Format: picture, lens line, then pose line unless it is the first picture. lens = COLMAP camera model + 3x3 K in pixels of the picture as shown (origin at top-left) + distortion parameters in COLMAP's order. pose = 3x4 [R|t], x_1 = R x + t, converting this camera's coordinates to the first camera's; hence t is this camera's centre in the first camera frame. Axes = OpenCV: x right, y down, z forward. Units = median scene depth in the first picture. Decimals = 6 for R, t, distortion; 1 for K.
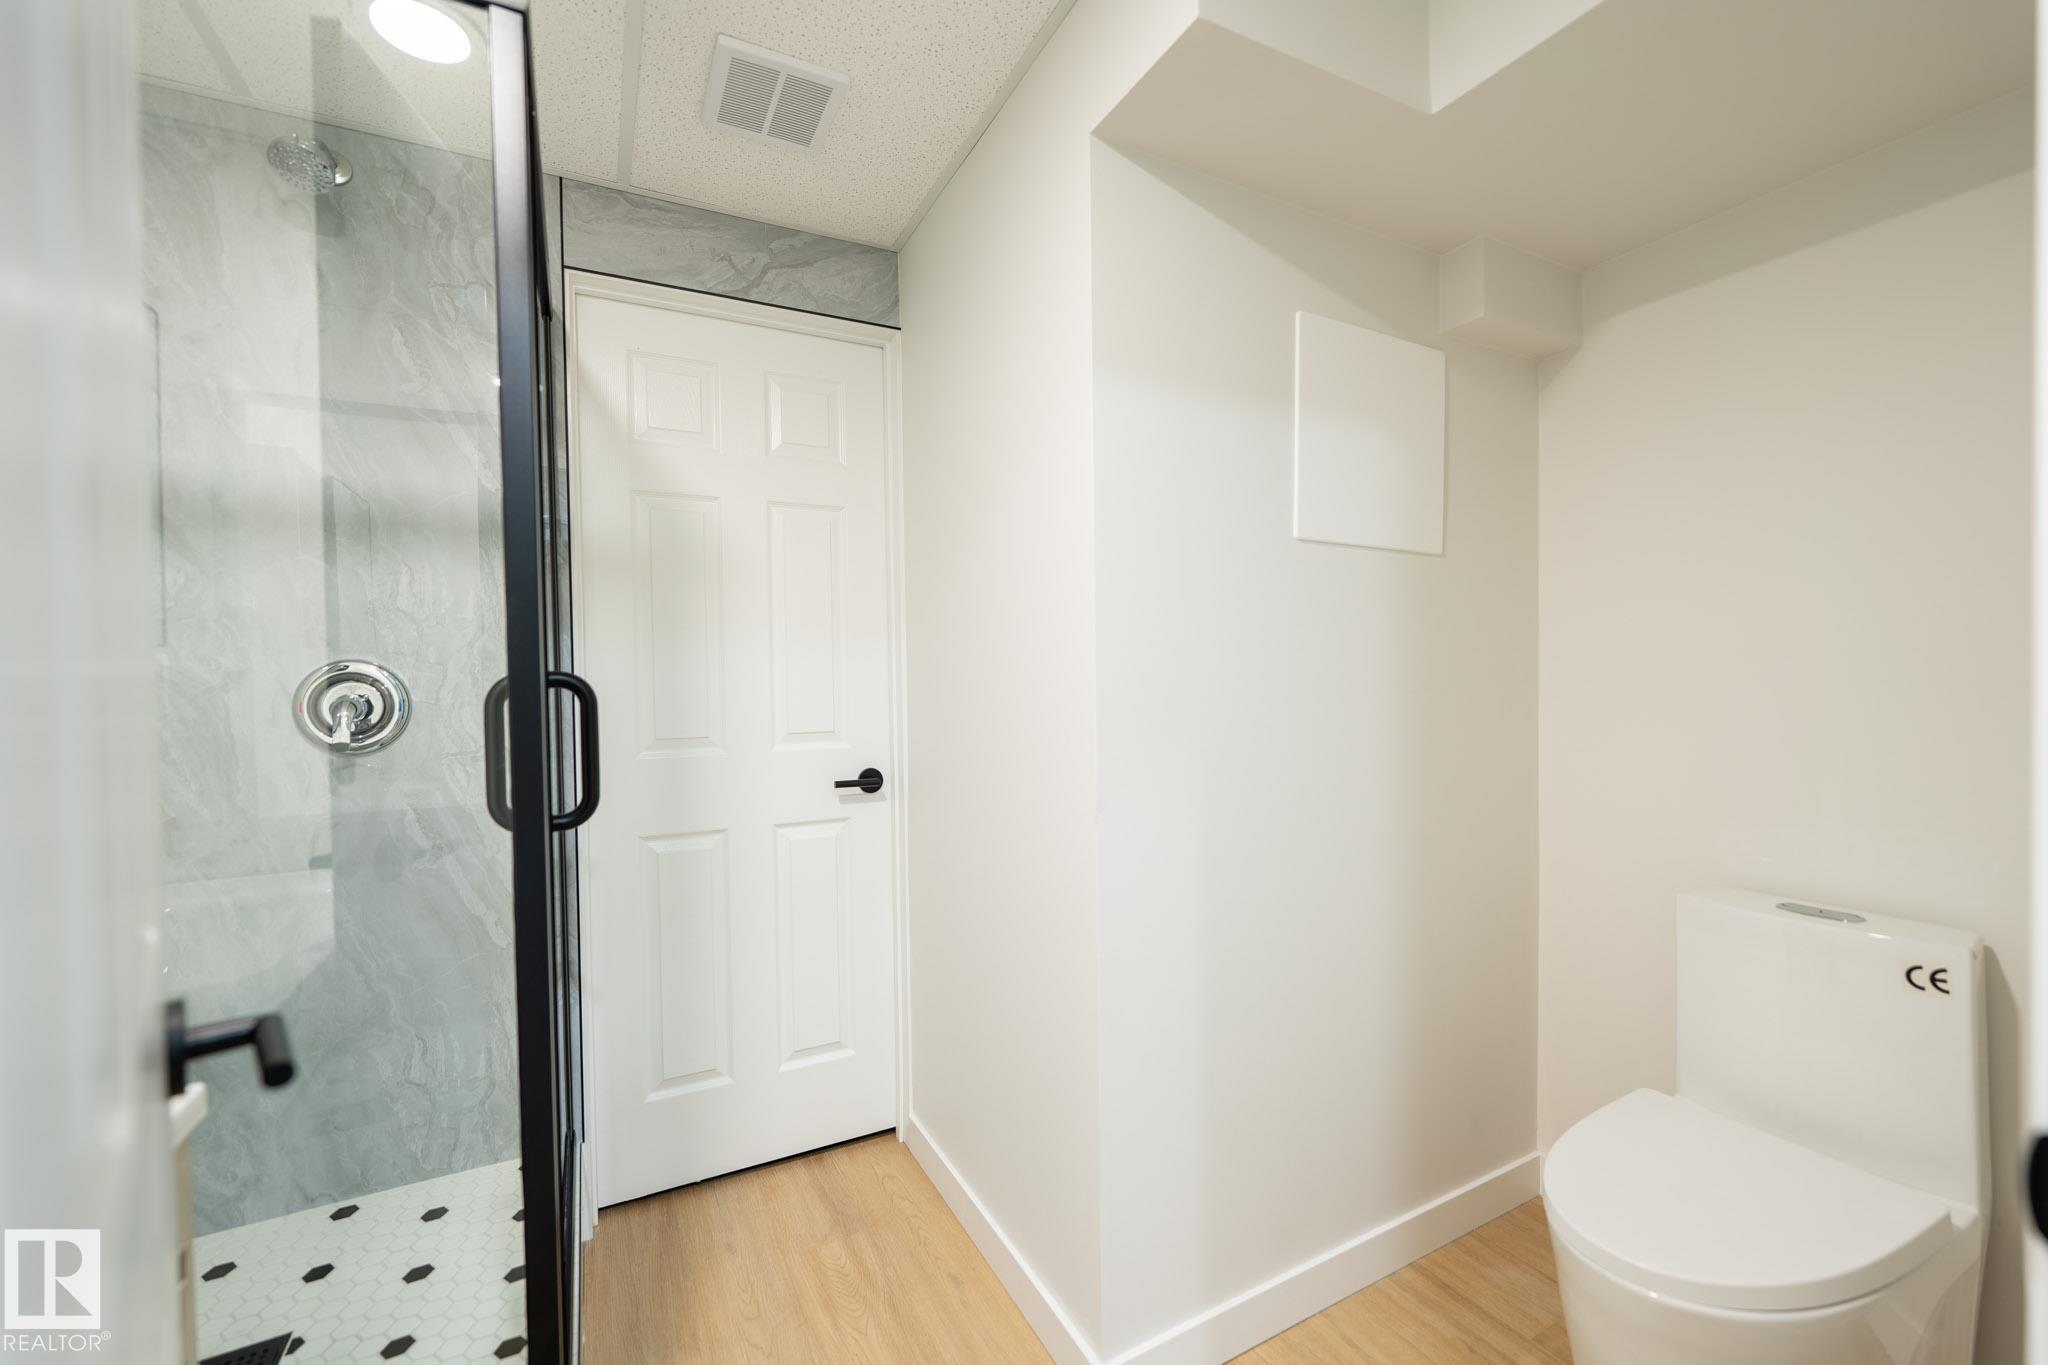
lens RADIAL K [[836.8, 0, 1028.0], [0, 836.8, 690.5], [0, 0, 1]] dist [0.001715, 0.000262]
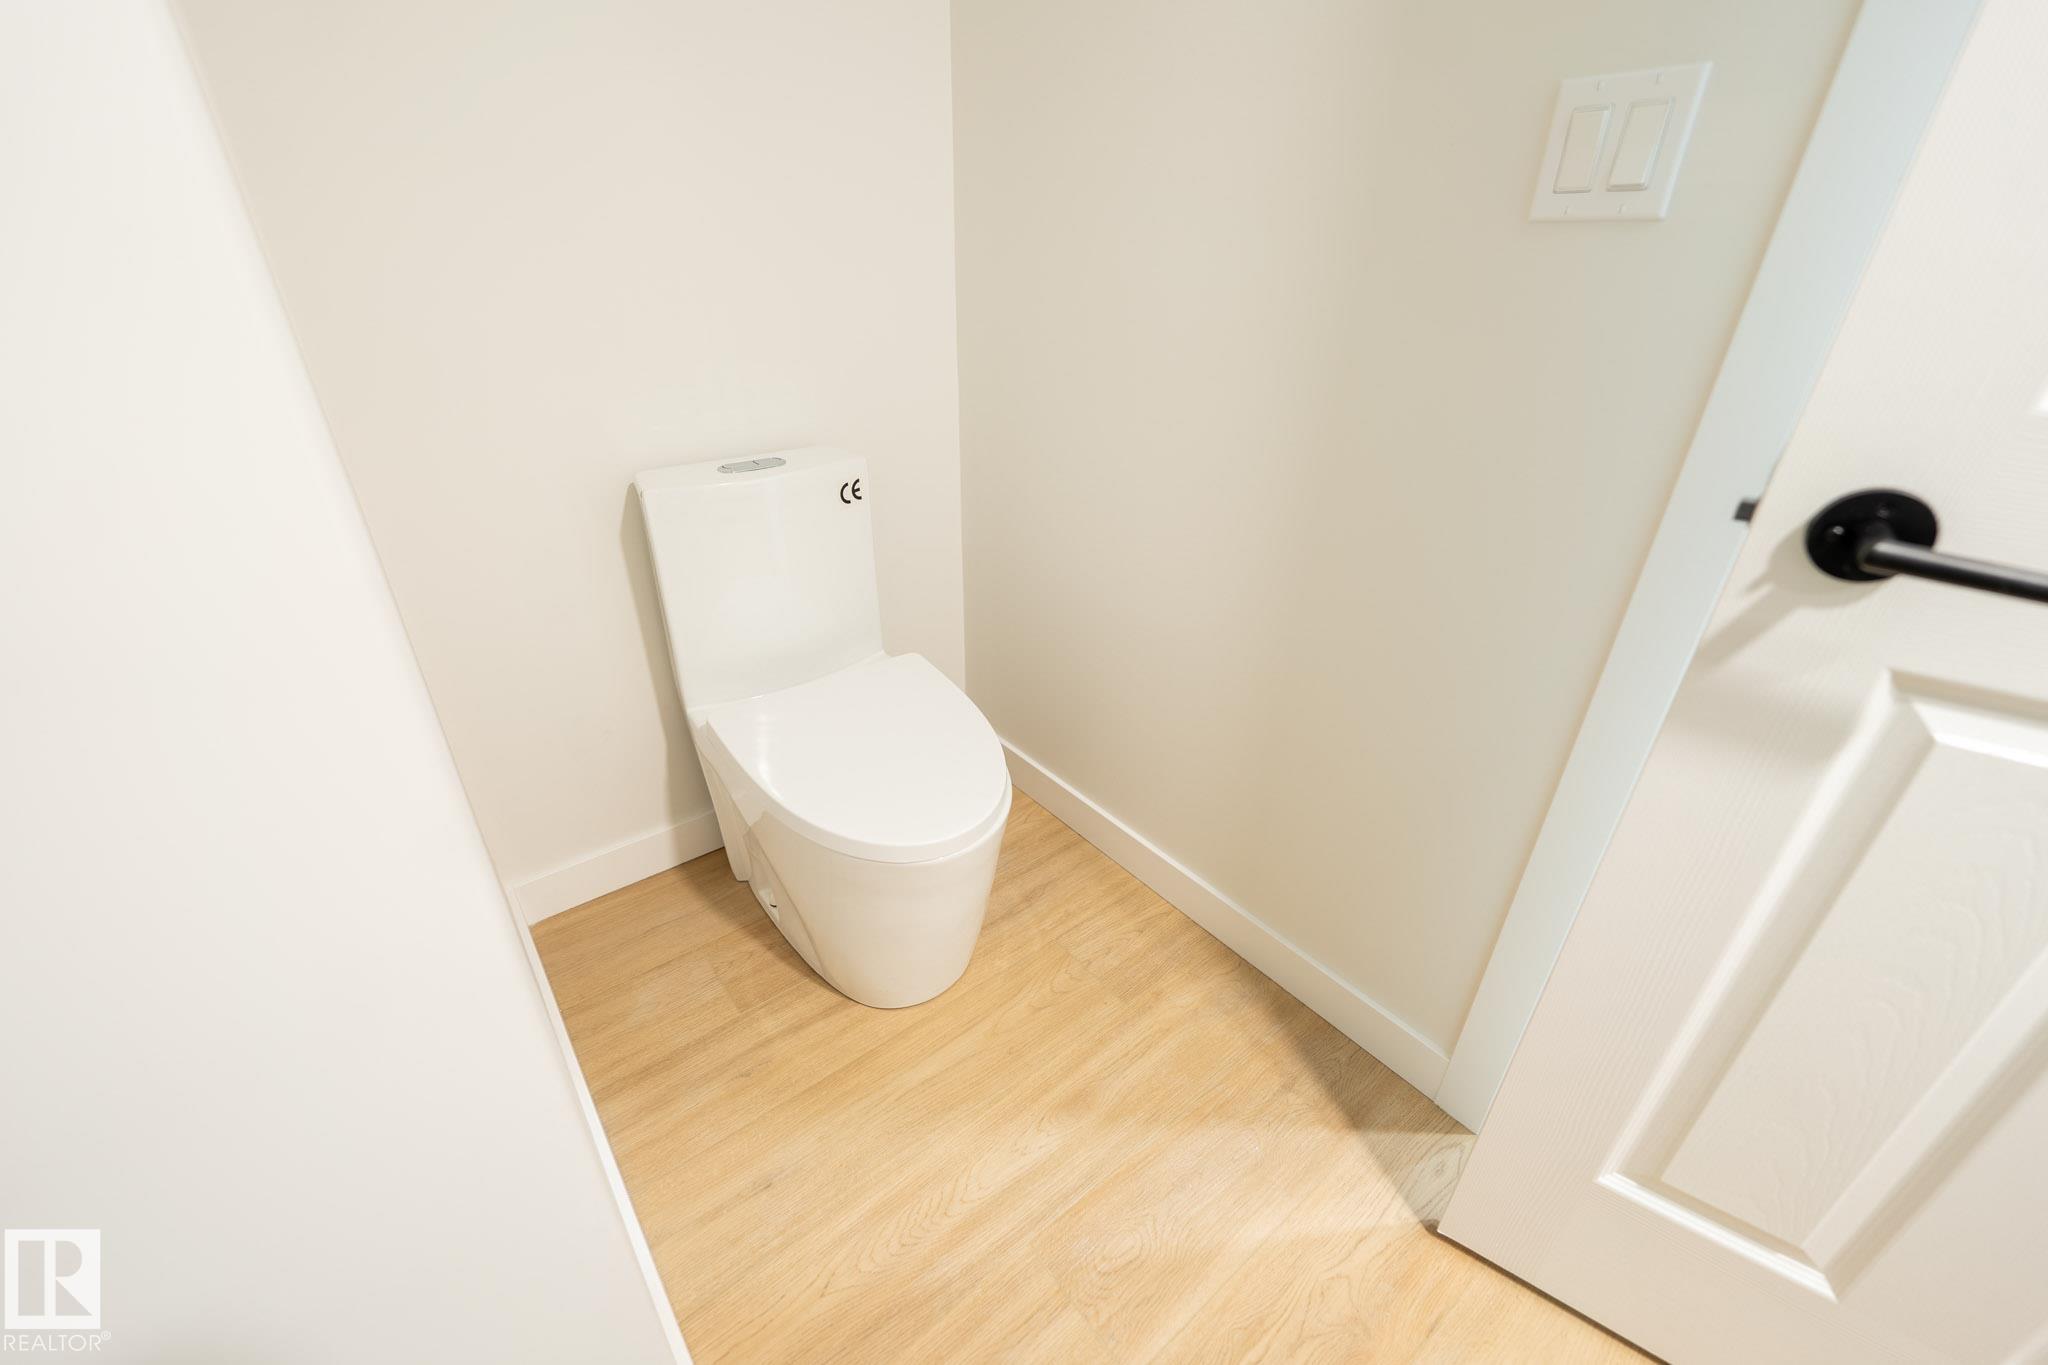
lens RADIAL K [[836.8, 0, 1024.6], [0, 836.8, 686.4], [0, 0, 1]] dist [0.001715, 0.000262]
pose [[-0.184837, -0.463842, 0.866421, -0.080478], [0.006281, 0.881037, 0.473006, 0.026276], [-0.982749, 0.092871, -0.159935, 0.764377]]
